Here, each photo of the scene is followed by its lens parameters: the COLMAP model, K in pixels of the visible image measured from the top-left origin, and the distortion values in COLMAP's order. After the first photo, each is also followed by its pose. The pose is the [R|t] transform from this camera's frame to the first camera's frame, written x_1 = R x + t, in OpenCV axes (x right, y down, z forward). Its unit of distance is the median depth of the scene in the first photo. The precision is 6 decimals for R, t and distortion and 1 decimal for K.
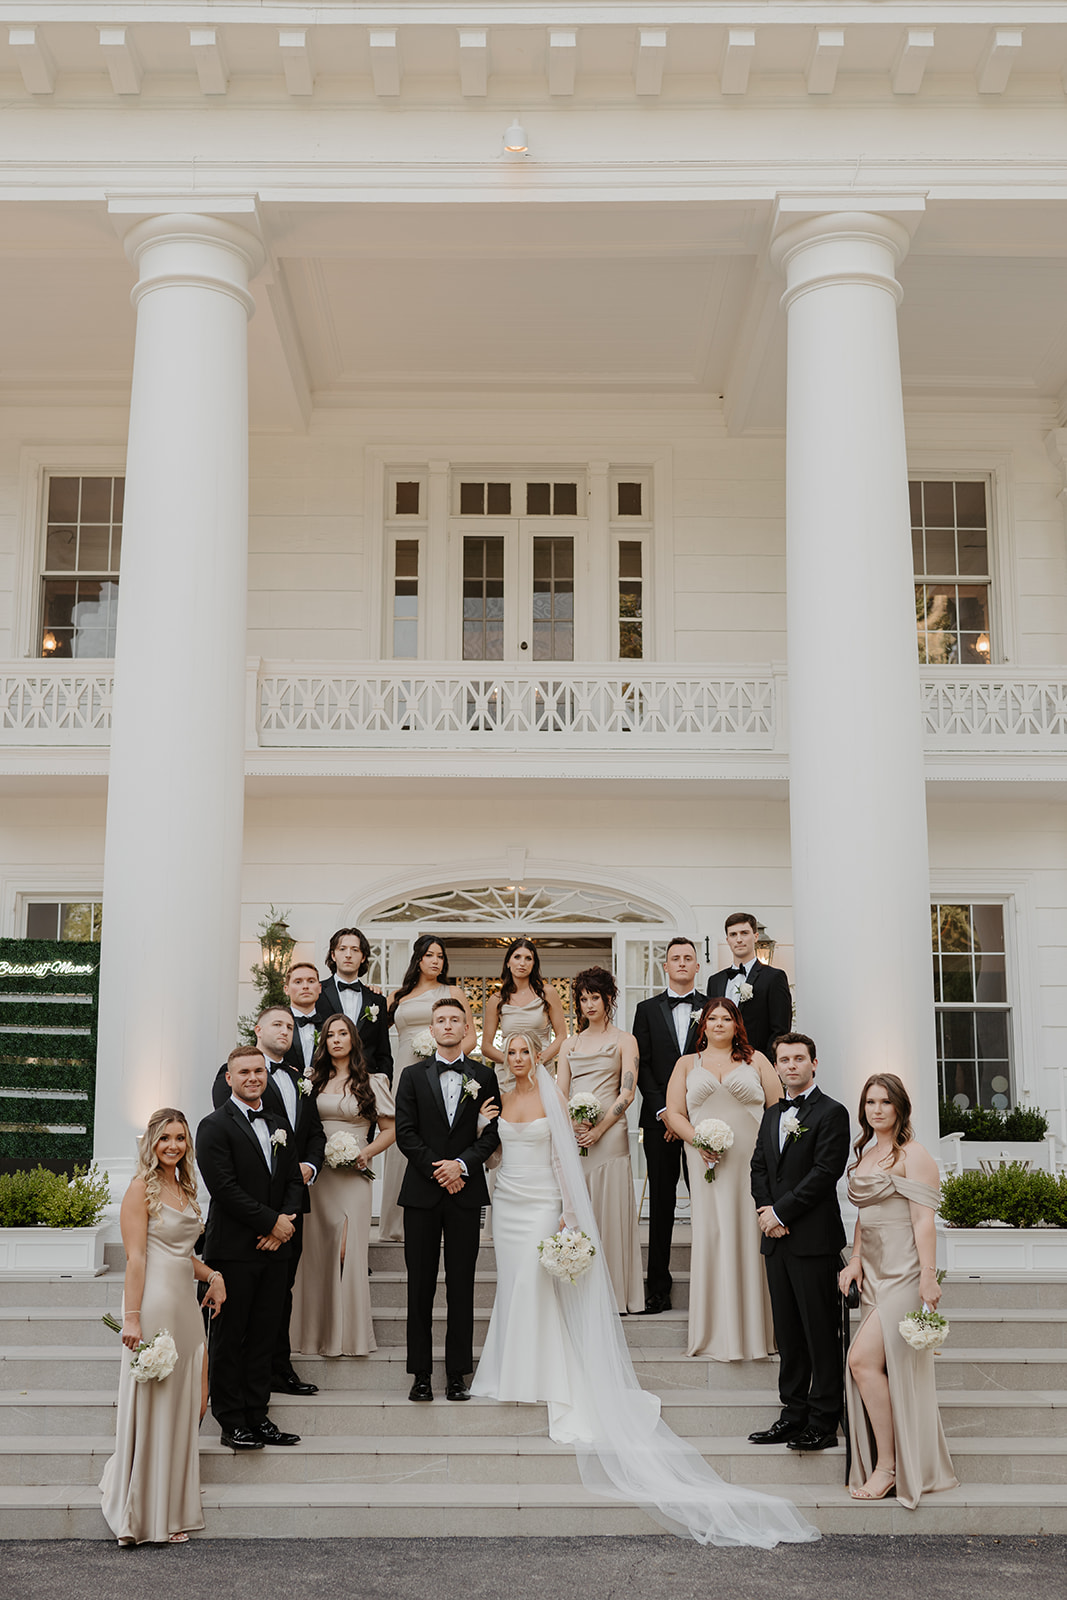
lens RADIAL K [[1703.0, 0, 530.6], [0, 1703.0, 891.4], [0, 0, 1]] dist [-0.003875, 0.015044]
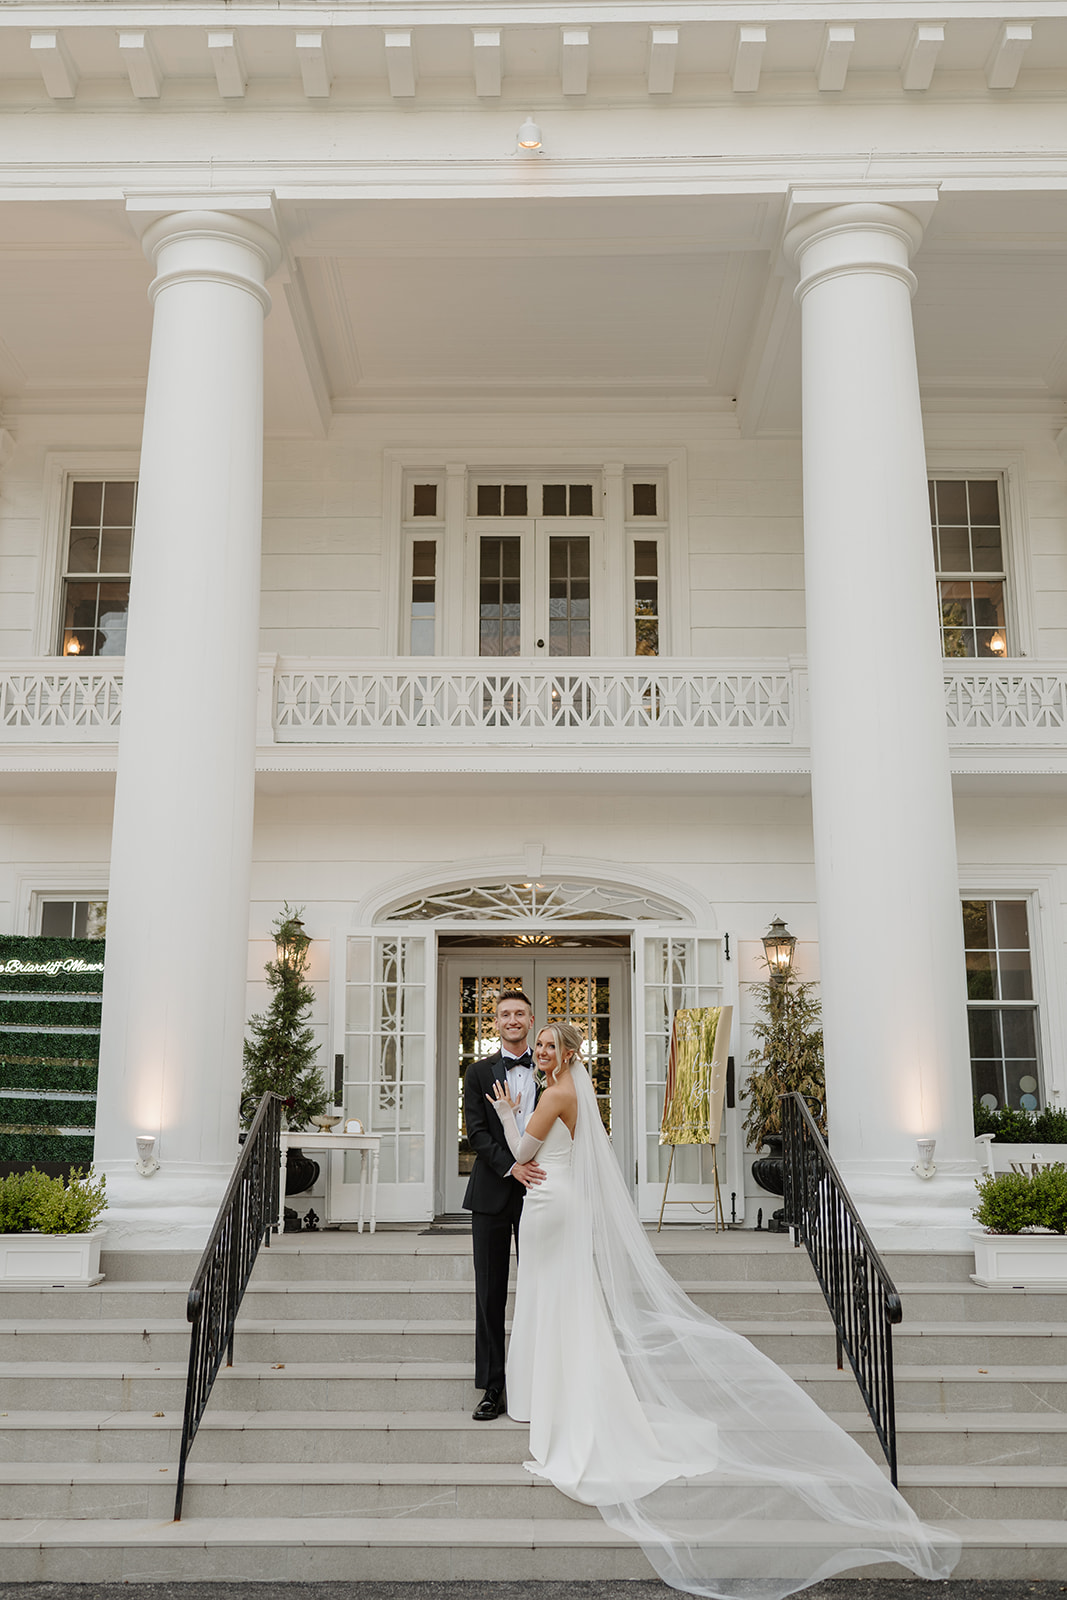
lens RADIAL K [[1629.6, 0, 527.6], [0, 1629.6, 786.2], [0, 0, 1]] dist [-0.002684, 0.011295]
pose [[0.999893, -0.003711, -0.014161, 0.001946], [0.002681, 0.997395, -0.072090, 0.009510], [0.014392, 0.072045, 0.997298, 0.051689]]
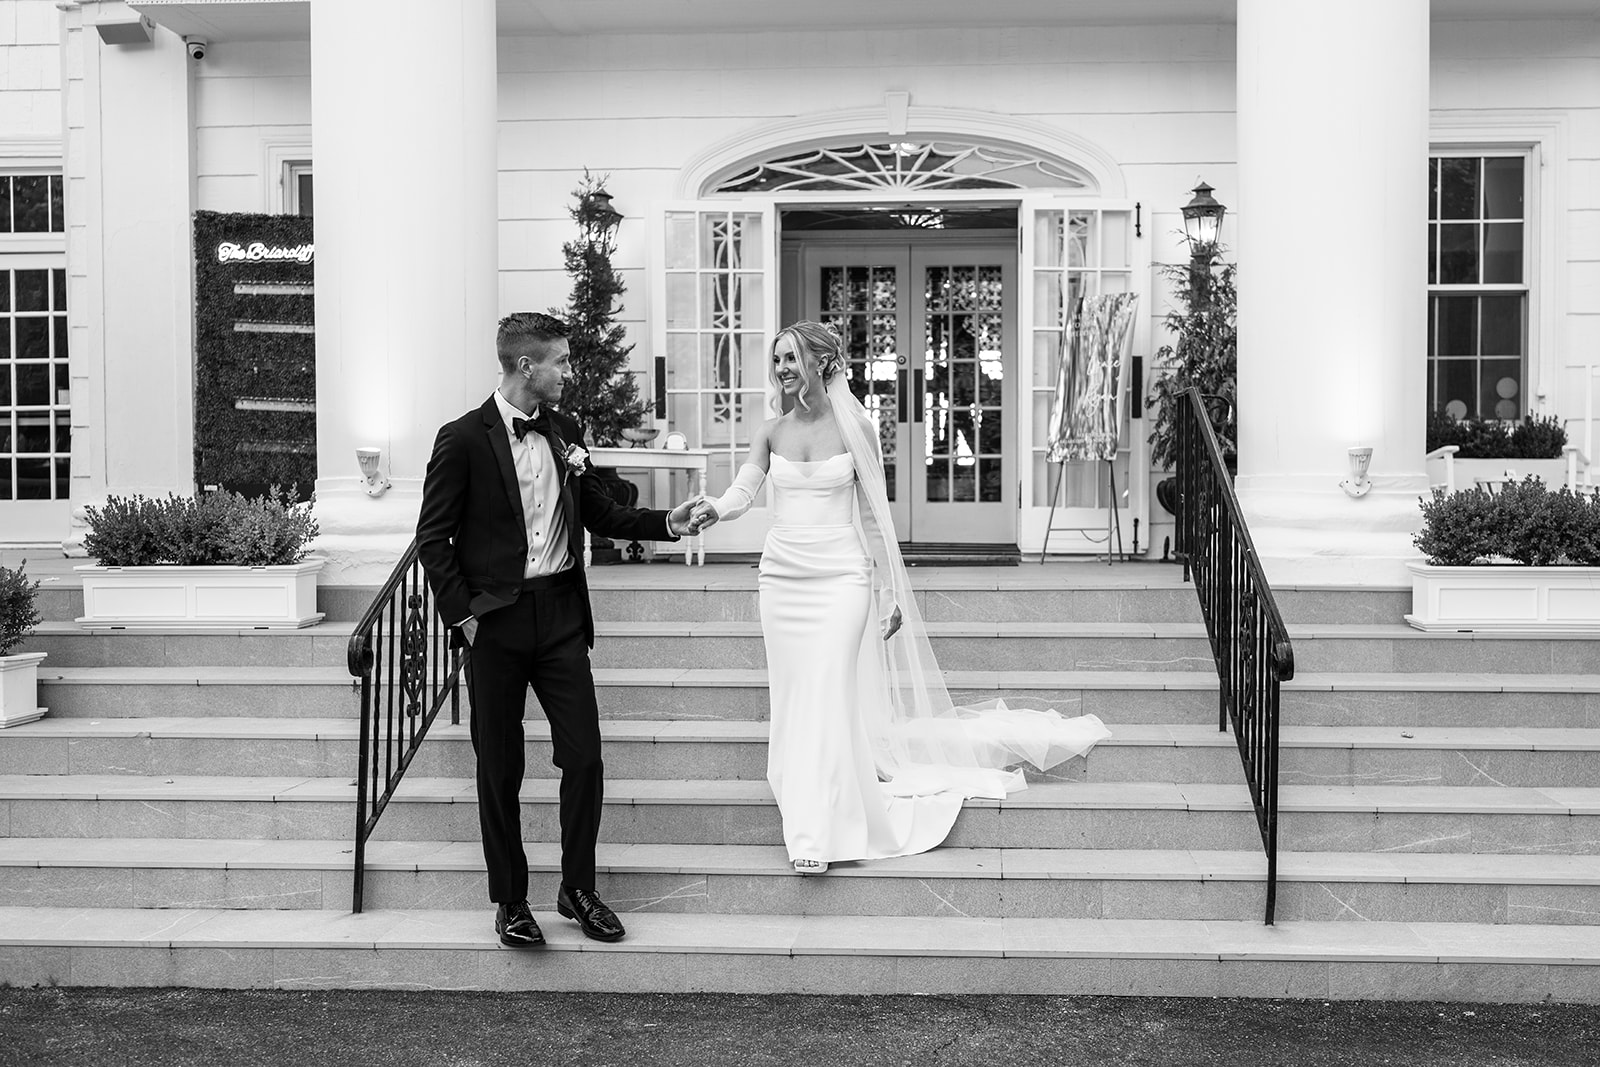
lens RADIAL K [[1768.5, 0, 871.6], [0, 1768.5, 580.0], [0, 0, 1]] dist [-0.004335, 0.010225]
pose [[0.997492, 0.000096, -0.070778, 0.039865], [0.014175, 0.979467, 0.201105, 0.032217], [0.069344, -0.201604, 0.977009, 0.162440]]
